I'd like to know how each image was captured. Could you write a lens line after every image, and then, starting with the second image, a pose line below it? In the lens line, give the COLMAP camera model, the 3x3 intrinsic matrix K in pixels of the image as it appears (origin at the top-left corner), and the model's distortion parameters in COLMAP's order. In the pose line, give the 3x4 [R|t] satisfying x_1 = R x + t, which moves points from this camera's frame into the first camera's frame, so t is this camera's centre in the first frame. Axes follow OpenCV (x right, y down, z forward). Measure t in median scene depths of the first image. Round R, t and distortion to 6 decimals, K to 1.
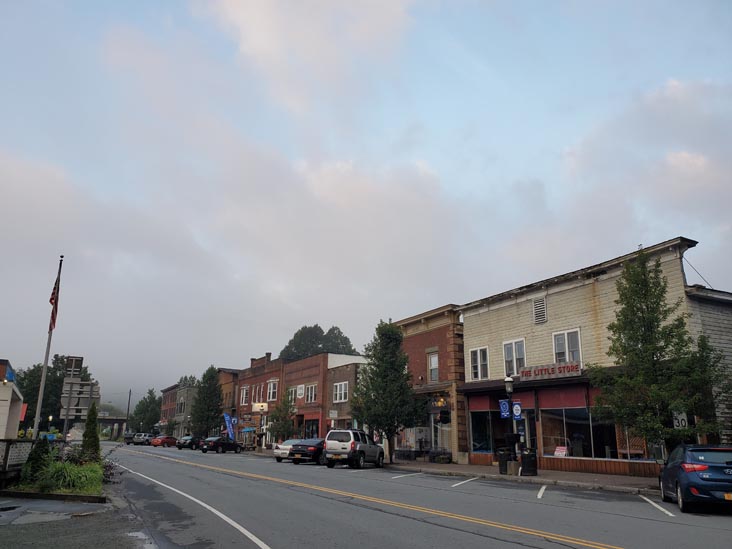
lens RADIAL K [[594.2, 0, 366.0], [0, 594.2, 274.5], [0, 0, 1]] dist [0.104327, -0.130199]
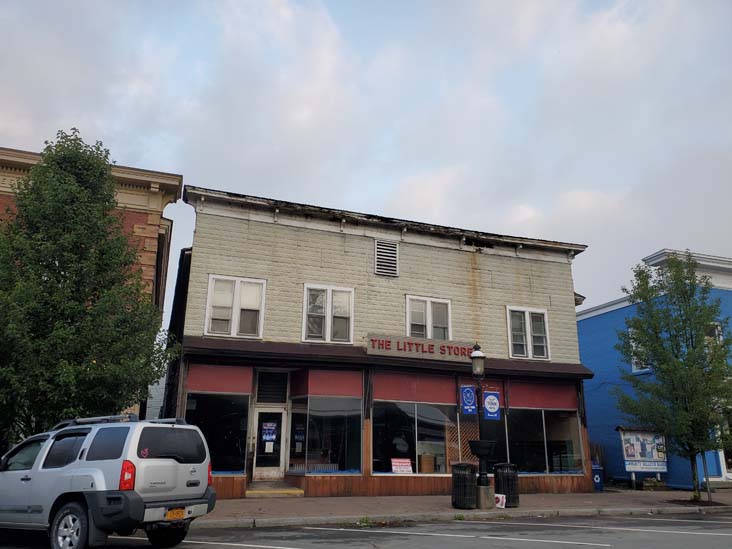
lens RADIAL K [[567.1, 0, 366.0], [0, 567.1, 274.5], [0, 0, 1]] dist [0.090518, -0.119368]
pose [[0.130794, 0.284682, 0.949657, -0.342830], [-0.270130, 0.931877, -0.242148, 0.255185], [-0.953899, -0.224860, 0.198785, 0.941544]]
